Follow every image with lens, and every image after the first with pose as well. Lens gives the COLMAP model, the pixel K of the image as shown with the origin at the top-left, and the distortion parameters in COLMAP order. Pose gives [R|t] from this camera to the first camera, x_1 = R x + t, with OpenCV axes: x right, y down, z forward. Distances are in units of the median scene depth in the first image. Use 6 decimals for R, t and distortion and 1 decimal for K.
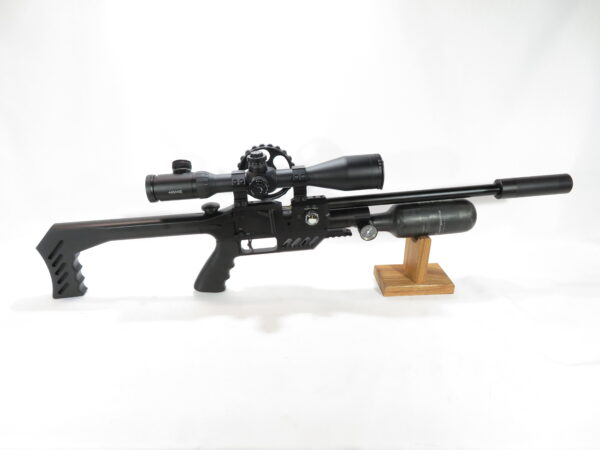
lens RADIAL K [[425.2, 0, 300.3], [0, 425.2, 238.4], [0, 0, 1]] dist [0.009406, 0.000519]
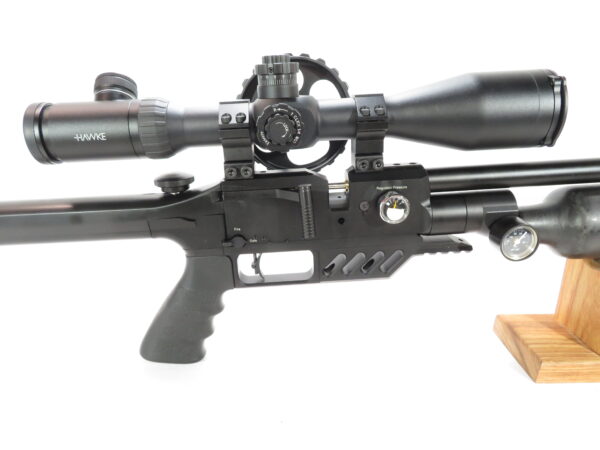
lens RADIAL K [[425.2, 0, 300.3], [0, 425.2, 238.4], [0, 0, 1]] dist [0.009406, 0.000519]
pose [[0.999172, 0.021256, -0.034683, -0.055169], [-0.024029, 0.996377, -0.081585, 0.023205], [0.032824, 0.082350, 0.996063, 0.540690]]
